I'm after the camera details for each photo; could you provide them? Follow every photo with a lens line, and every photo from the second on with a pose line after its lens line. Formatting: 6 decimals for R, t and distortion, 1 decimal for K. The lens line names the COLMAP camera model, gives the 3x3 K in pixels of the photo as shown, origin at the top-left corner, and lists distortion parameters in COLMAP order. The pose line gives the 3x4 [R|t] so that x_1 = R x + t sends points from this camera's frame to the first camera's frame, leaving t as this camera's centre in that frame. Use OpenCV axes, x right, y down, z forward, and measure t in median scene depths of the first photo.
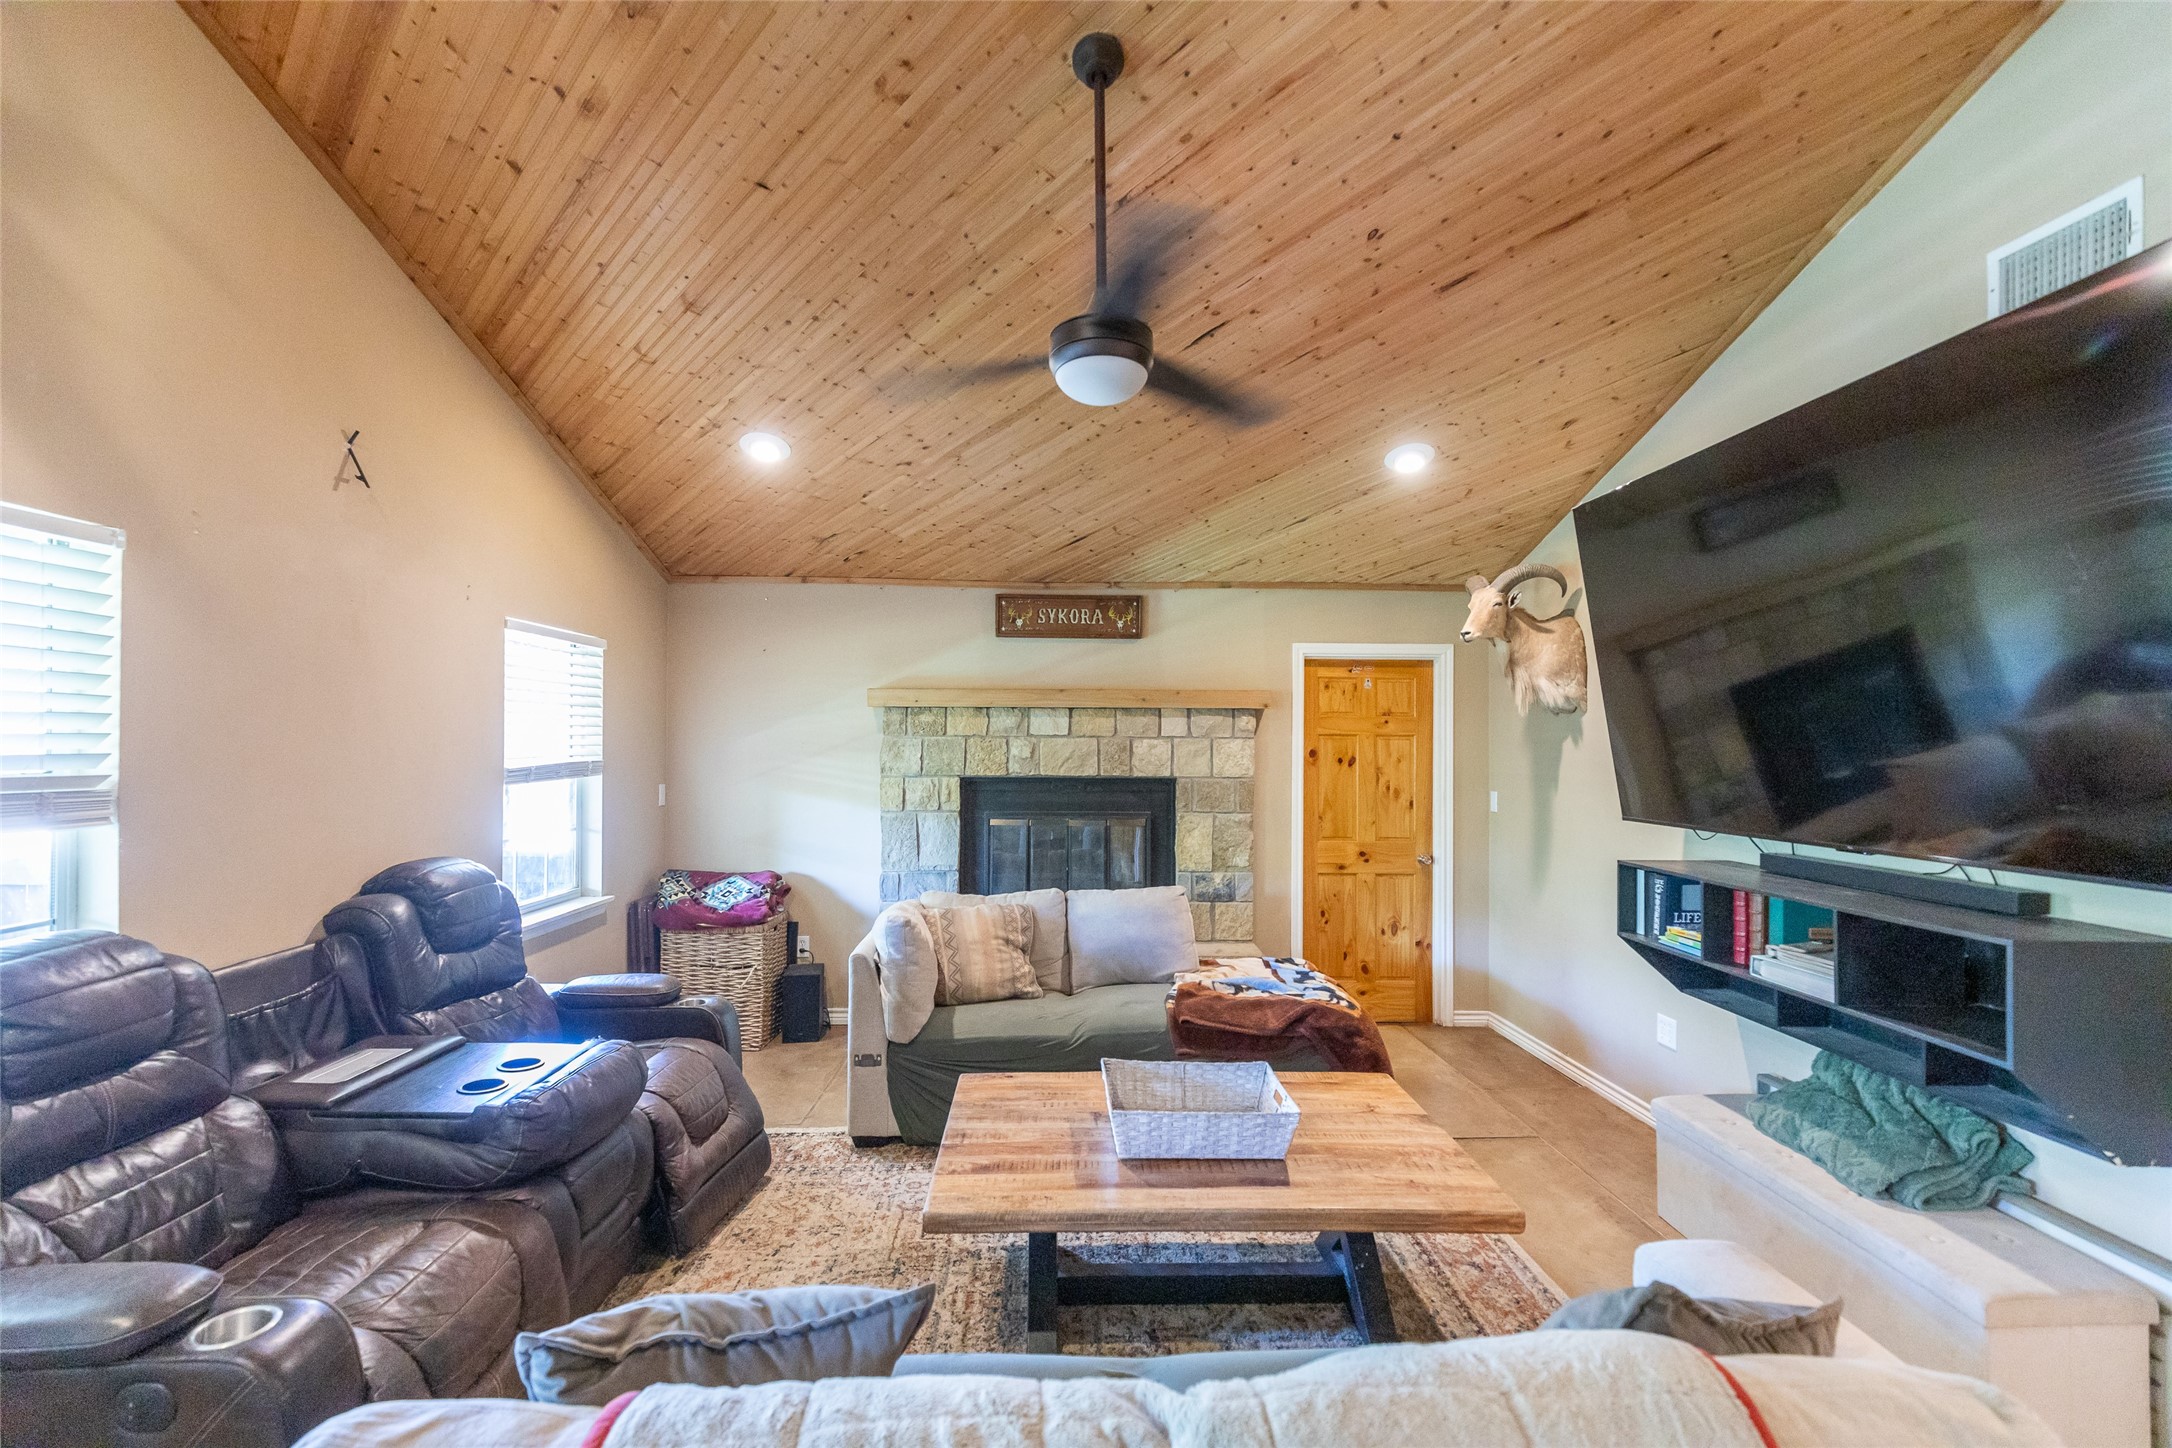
lens RADIAL K [[979.4, 0, 1083.3], [0, 979.4, 733.2], [0, 0, 1]] dist [0.001988, 0.000607]
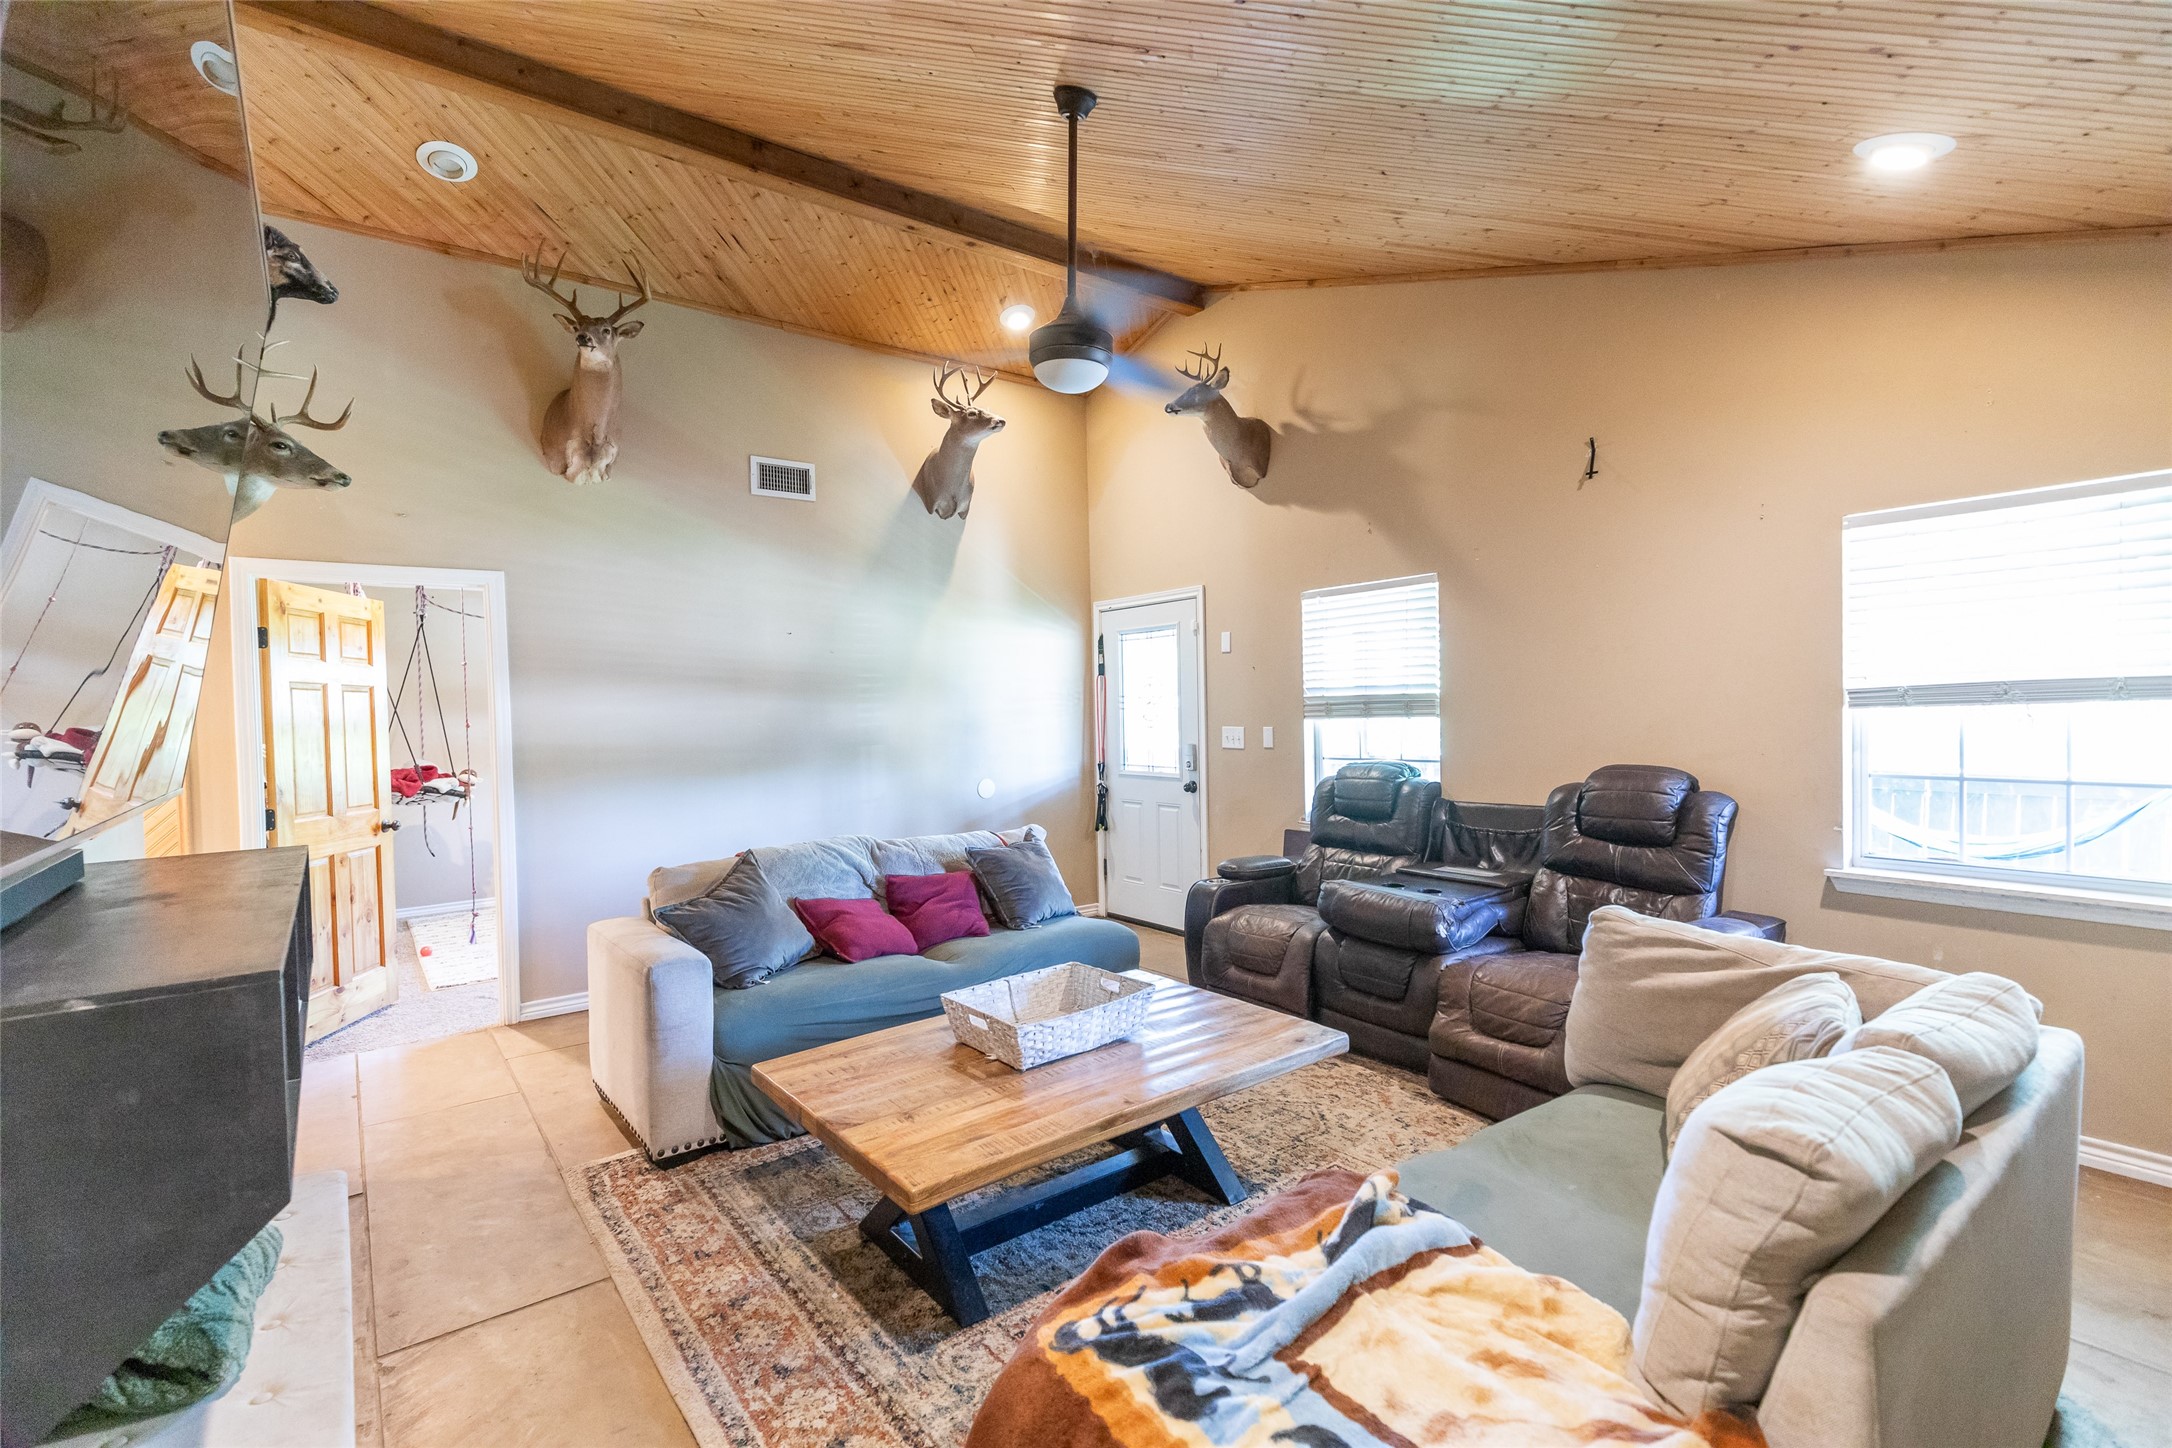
lens RADIAL K [[979.4, 0, 1083.3], [0, 979.4, 733.2], [0, 0, 1]] dist [0.001988, 0.000607]
pose [[-0.812826, 0.024528, -0.581990, 0.638099], [0.022159, 0.999692, 0.011184, 0.066614], [0.582085, -0.003806, -0.813119, 1.743648]]
